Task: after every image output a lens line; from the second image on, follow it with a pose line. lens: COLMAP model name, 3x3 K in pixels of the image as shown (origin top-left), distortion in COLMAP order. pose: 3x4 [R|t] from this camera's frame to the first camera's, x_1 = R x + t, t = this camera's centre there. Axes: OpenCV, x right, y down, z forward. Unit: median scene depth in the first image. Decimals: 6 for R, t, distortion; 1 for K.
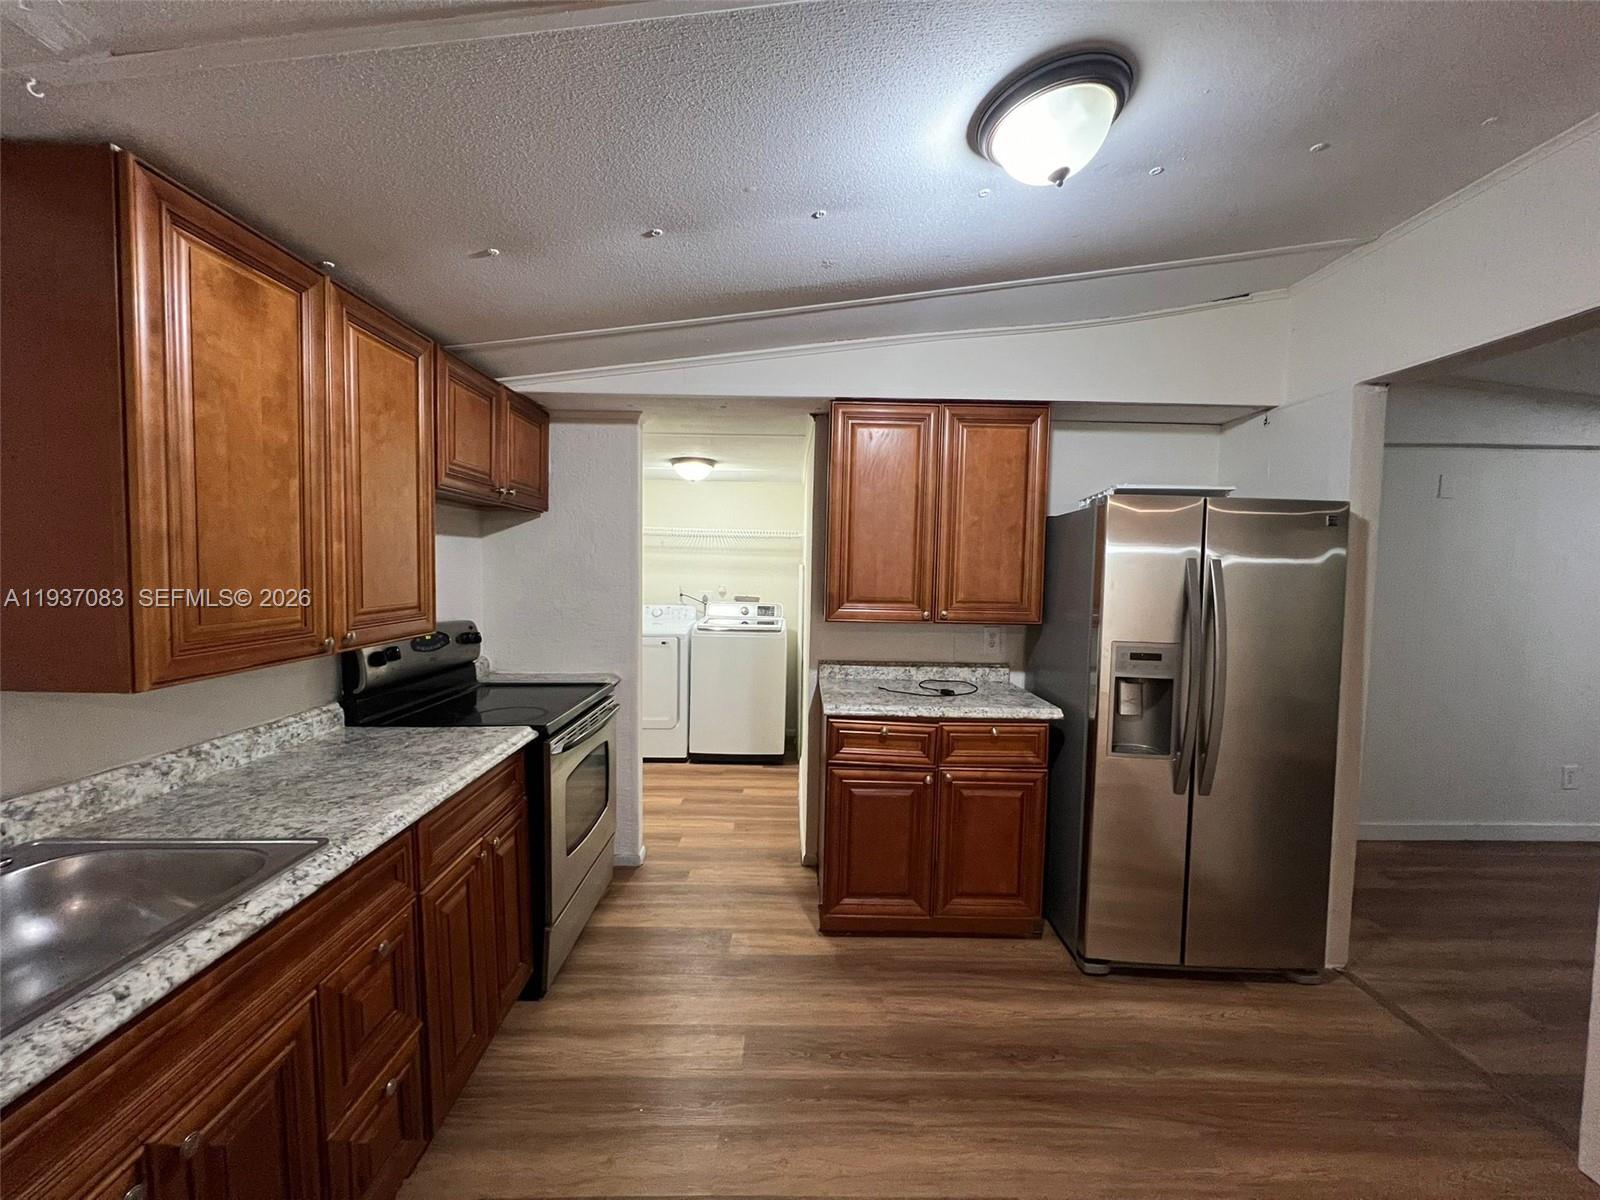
lens RADIAL K [[638.2, 0, 798.9], [0, 638.2, 601.2], [0, 0, 1]] dist [0.001085, 0.000126]
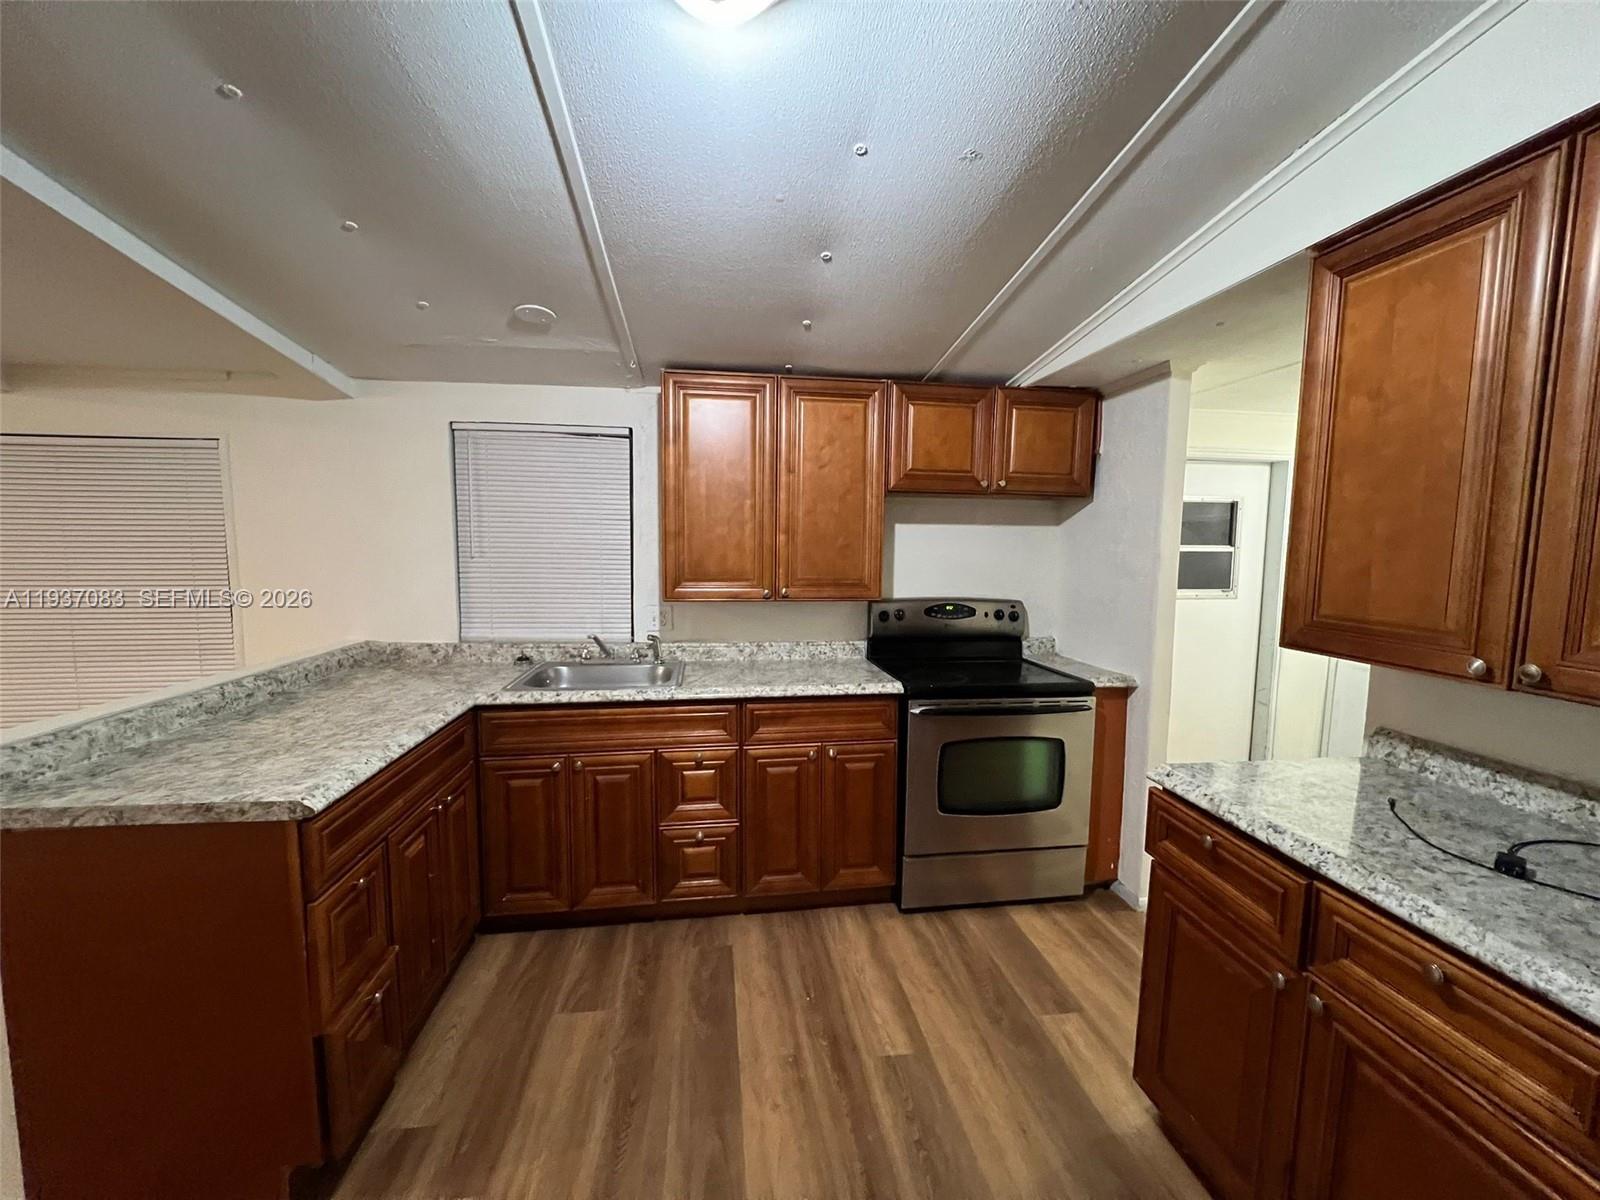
lens RADIAL K [[638.2, 0, 801.3], [0, 638.2, 600.7], [0, 0, 1]] dist [0.001085, 0.000126]
pose [[0.134267, 0.077155, -0.987937, 0.582043], [-0.065649, 0.995467, 0.068821, -0.023024], [0.988768, 0.055616, 0.138724, 0.509721]]
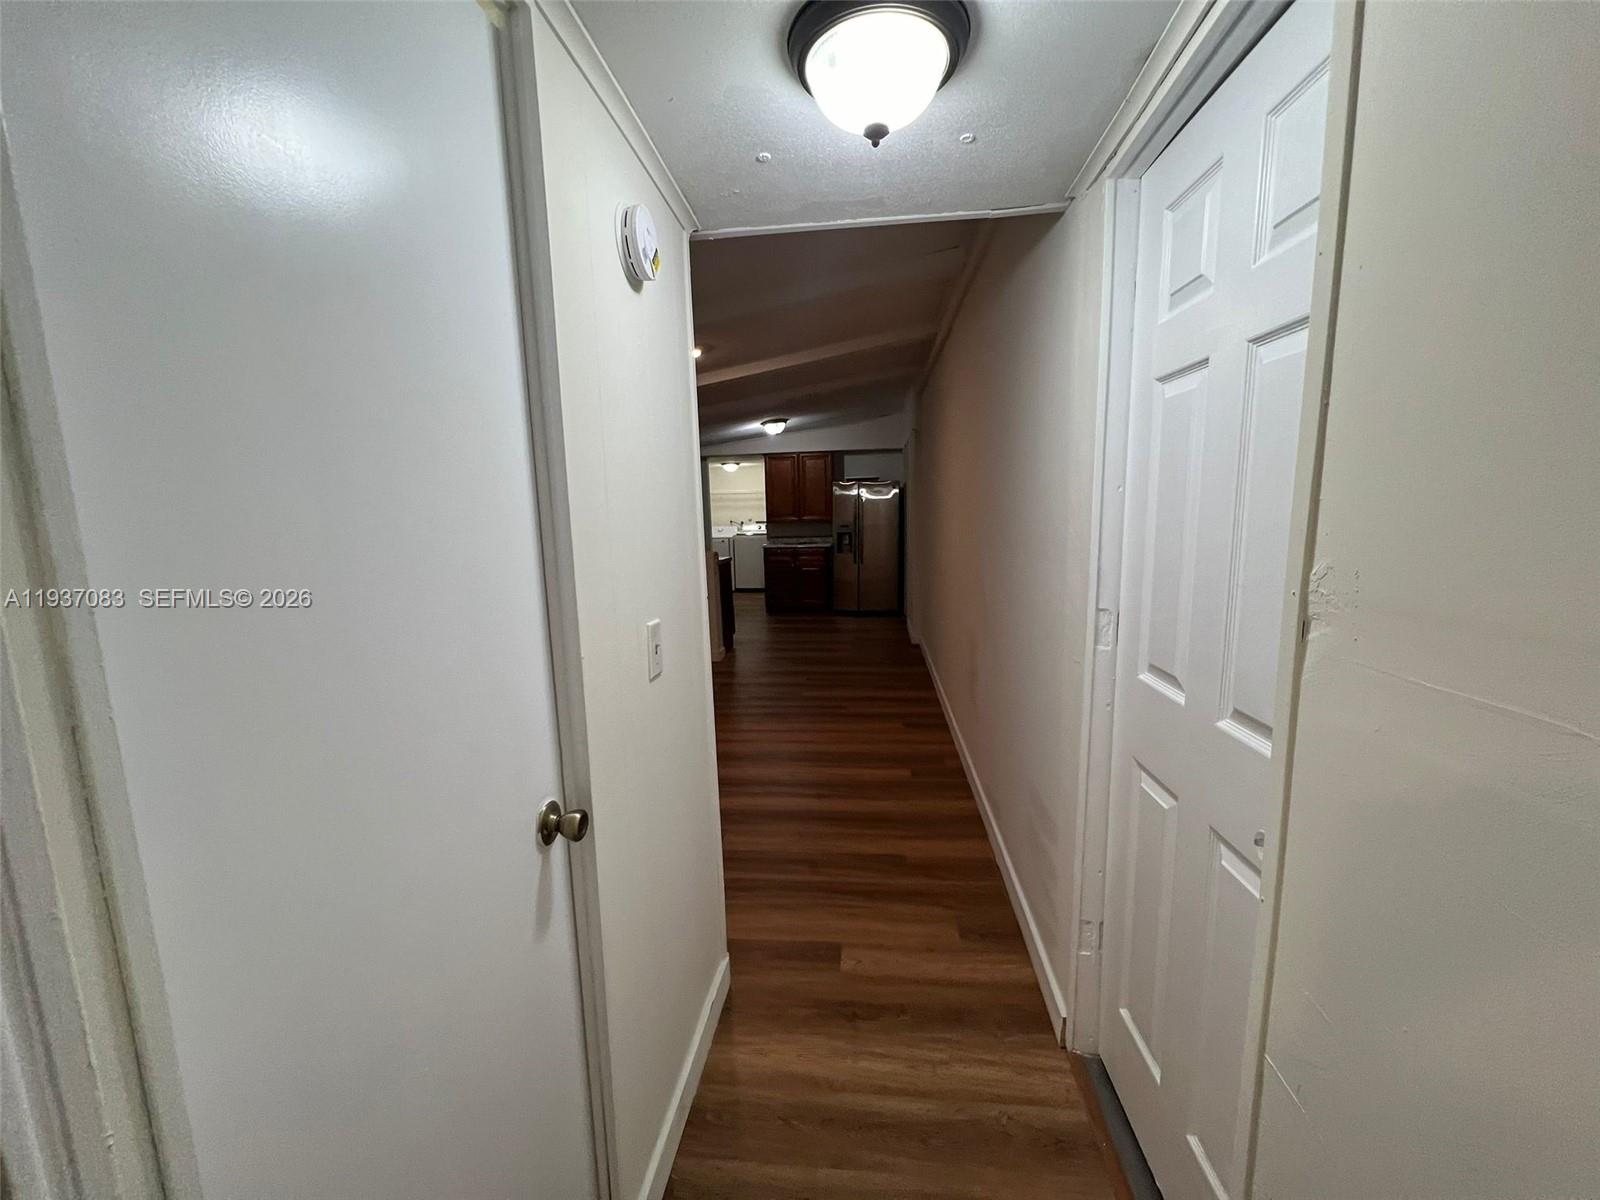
lens RADIAL K [[638.2, 0, 796.8], [0, 638.2, 603.3], [0, 0, 1]] dist [0.001085, 0.000126]
pose [[0.991298, -0.027449, -0.128739, 0.627041], [0.039741, 0.994788, 0.093901, 0.148909], [0.125491, -0.098200, 0.987223, -2.317639]]
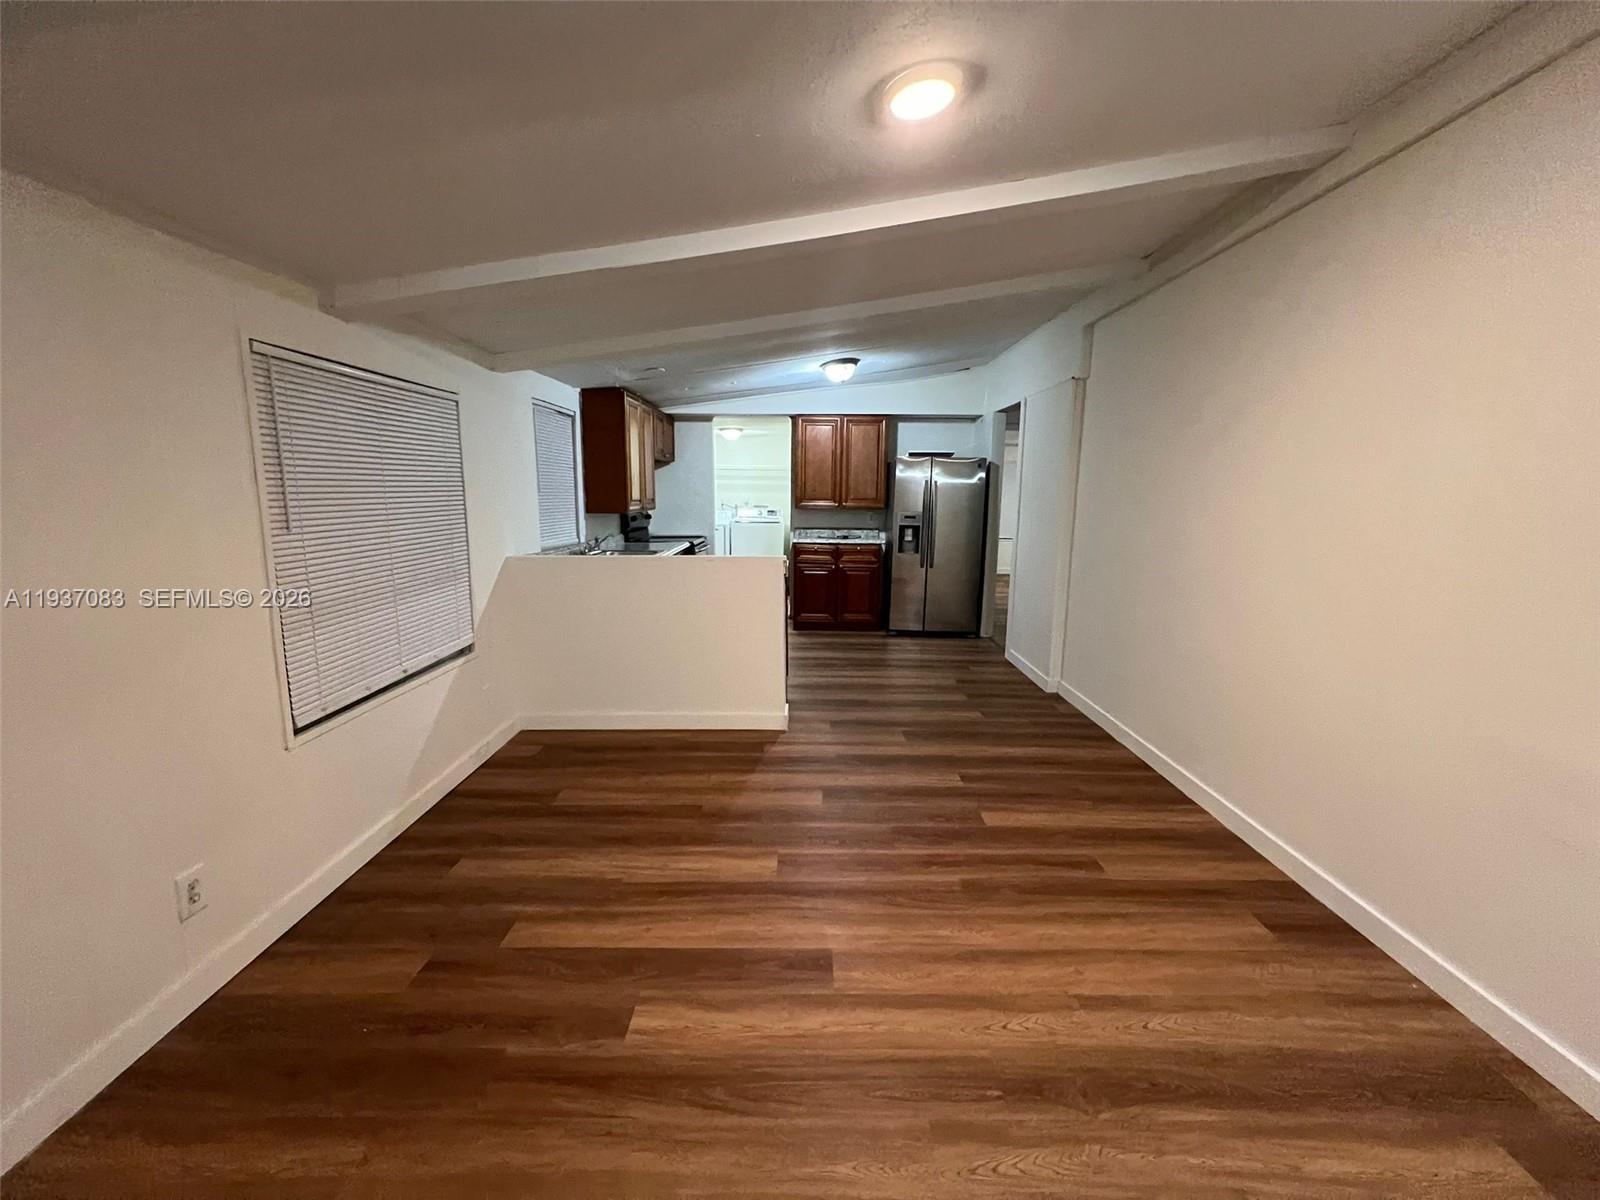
lens RADIAL K [[638.2, 0, 798.8], [0, 638.2, 597.2], [0, 0, 1]] dist [0.001085, 0.000126]
pose [[0.999845, -0.005854, -0.016580, 0.098297], [0.007673, 0.993690, 0.111901, 0.101306], [0.015820, -0.112011, 0.993581, -1.497761]]
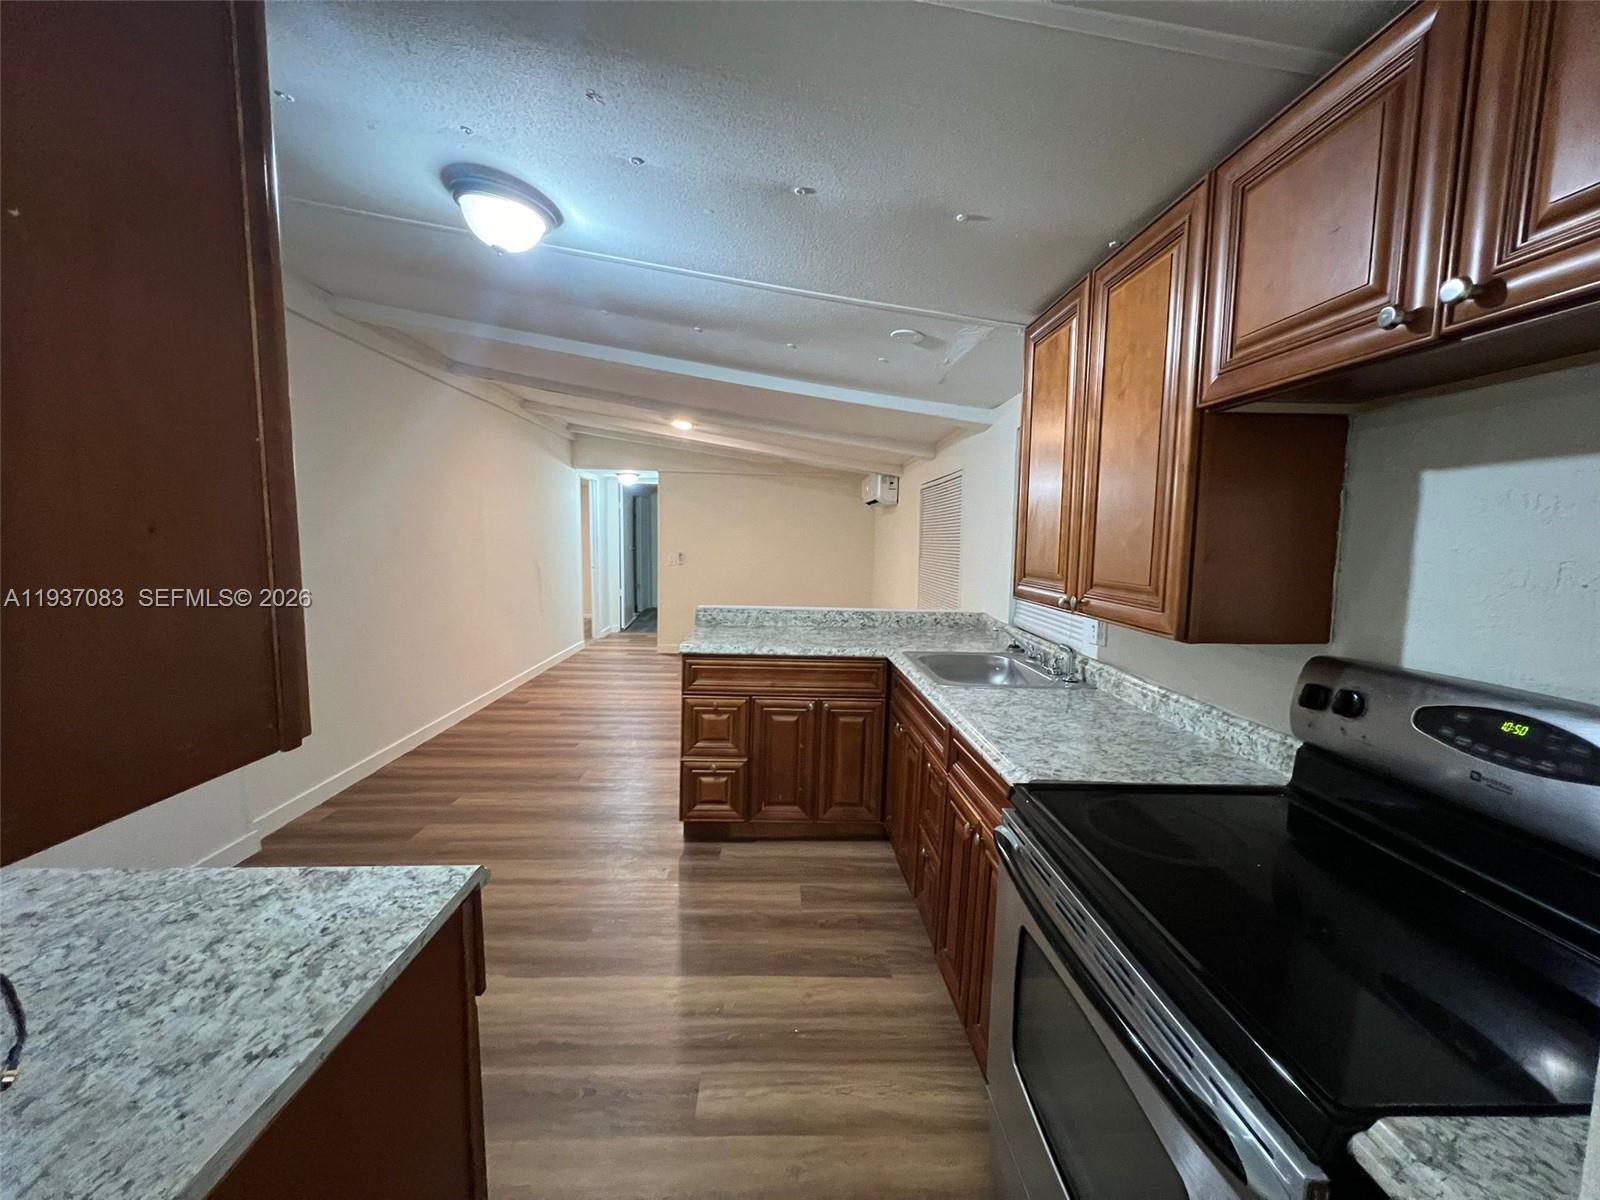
lens RADIAL K [[638.2, 0, 802.1], [0, 638.2, 598.8], [0, 0, 1]] dist [0.001085, 0.000126]
pose [[-0.999032, -0.030318, -0.031887, -0.130933], [-0.034829, 0.987762, 0.152033, -0.060448], [0.026888, 0.152996, -0.987861, 1.282920]]
